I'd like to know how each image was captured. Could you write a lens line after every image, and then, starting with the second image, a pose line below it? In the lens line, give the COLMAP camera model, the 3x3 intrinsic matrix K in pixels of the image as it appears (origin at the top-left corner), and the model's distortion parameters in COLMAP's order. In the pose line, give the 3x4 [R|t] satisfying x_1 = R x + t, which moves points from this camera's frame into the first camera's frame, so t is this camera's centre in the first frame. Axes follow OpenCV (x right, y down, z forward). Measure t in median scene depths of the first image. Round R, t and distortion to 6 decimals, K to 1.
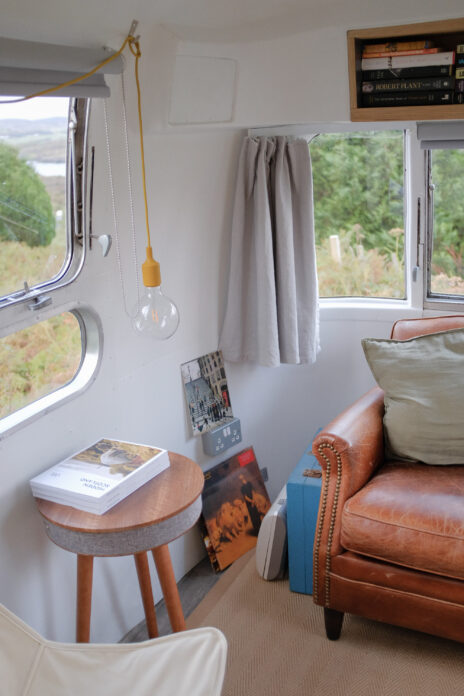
lens RADIAL K [[706.0, 0, 232.0], [0, 706.0, 348.0], [0, 0, 1]] dist [-0.120773, 0.200325]
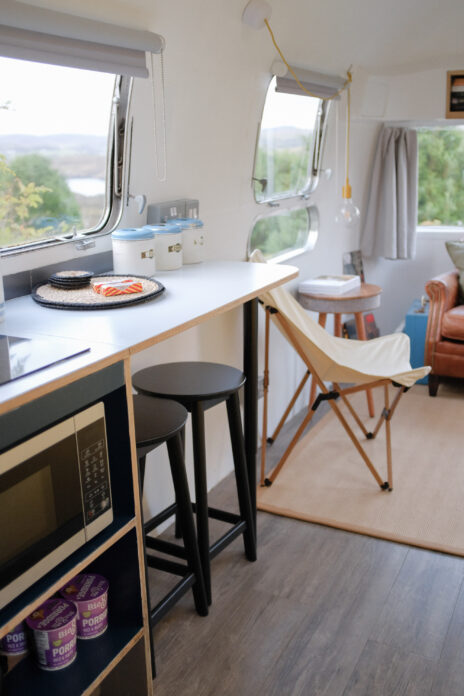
lens RADIAL K [[706.0, 0, 232.0], [0, 706.0, 348.0], [0, 0, 1]] dist [-0.120773, 0.200325]
pose [[0.999734, 0.022933, -0.002283, -0.398489], [-0.022986, 0.999383, -0.026554, 0.366561], [0.001673, 0.026600, 0.999645, -0.883237]]
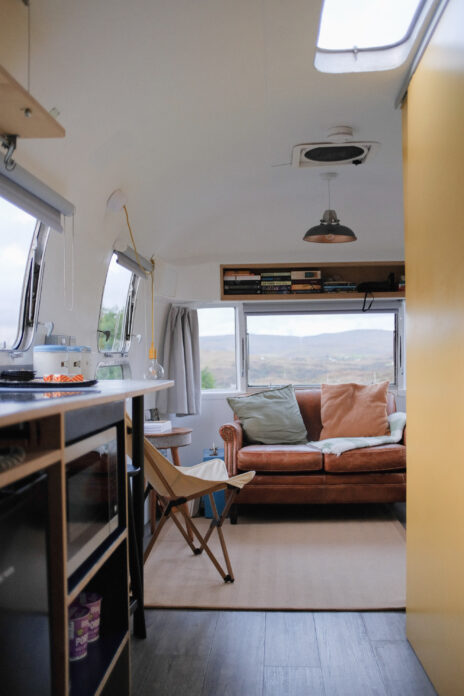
lens RADIAL K [[706.0, 0, 232.0], [0, 706.0, 348.0], [0, 0, 1]] dist [-0.120773, 0.200325]
pose [[0.923703, 0.032931, 0.381691, -0.730282], [0.095032, 0.945465, -0.311551, 0.601501], [-0.371135, 0.324054, 0.870200, -1.091702]]
